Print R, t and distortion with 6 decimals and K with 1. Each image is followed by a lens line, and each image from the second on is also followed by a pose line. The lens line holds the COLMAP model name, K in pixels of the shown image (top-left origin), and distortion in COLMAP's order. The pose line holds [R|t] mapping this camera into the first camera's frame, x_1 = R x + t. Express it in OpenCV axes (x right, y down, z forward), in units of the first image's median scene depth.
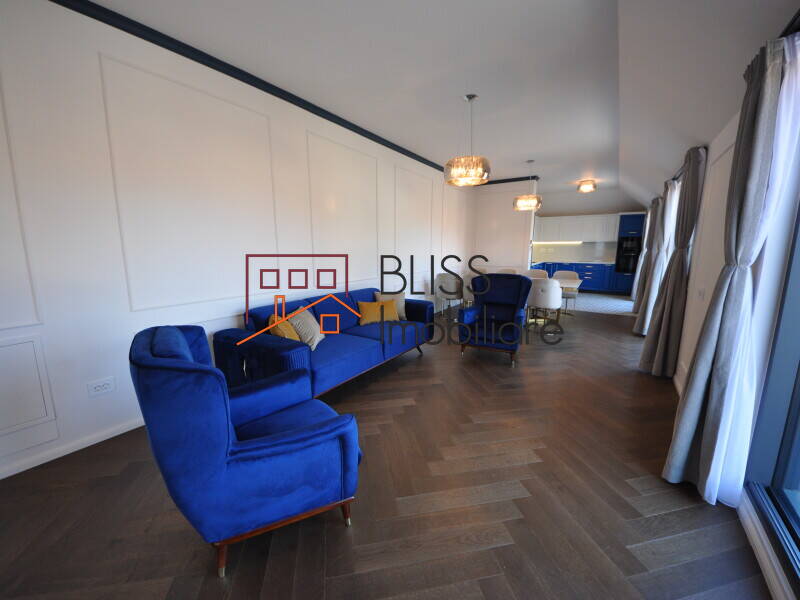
lens RADIAL K [[330.9, 0, 403.1], [0, 330.9, 300.8], [0, 0, 1]] dist [-0.001274, -0.001447]
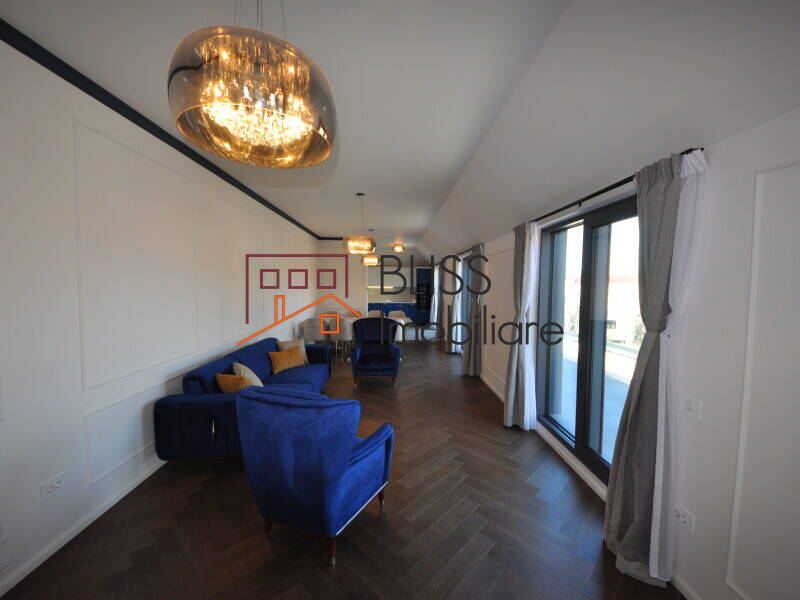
lens RADIAL K [[330.9, 0, 398.4], [0, 330.9, 298.6], [0, 0, 1]] dist [-0.001274, -0.001447]
pose [[0.818042, -0.024348, 0.574643, -0.406087], [0.088109, 0.992616, -0.083372, -0.044197], [-0.568370, 0.118833, 0.814146, -0.147802]]
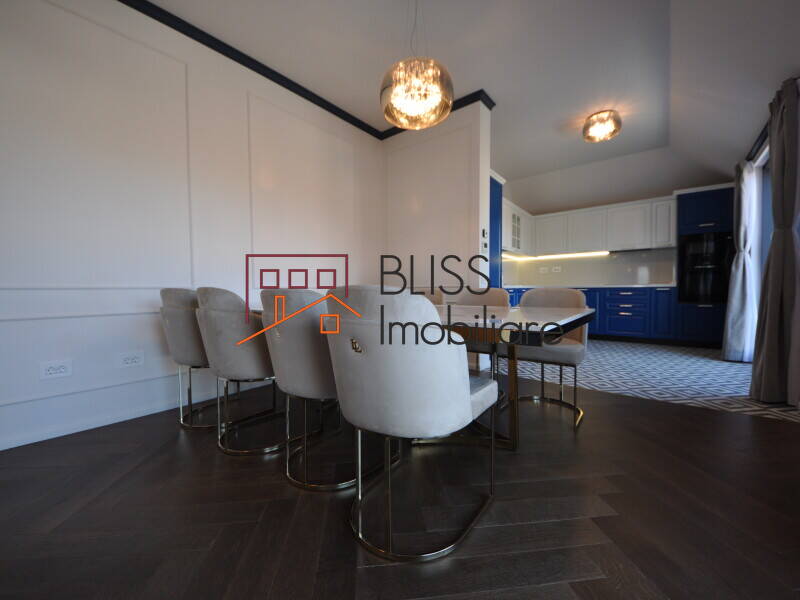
lens RADIAL K [[330.9, 0, 418.8], [0, 330.9, 283.0], [0, 0, 1]] dist [-0.001274, -0.001447]
pose [[0.997621, -0.003629, -0.068848, 0.555537], [-0.007331, 0.987369, -0.158270, -0.064967], [0.068553, 0.158398, 0.984993, 0.935630]]
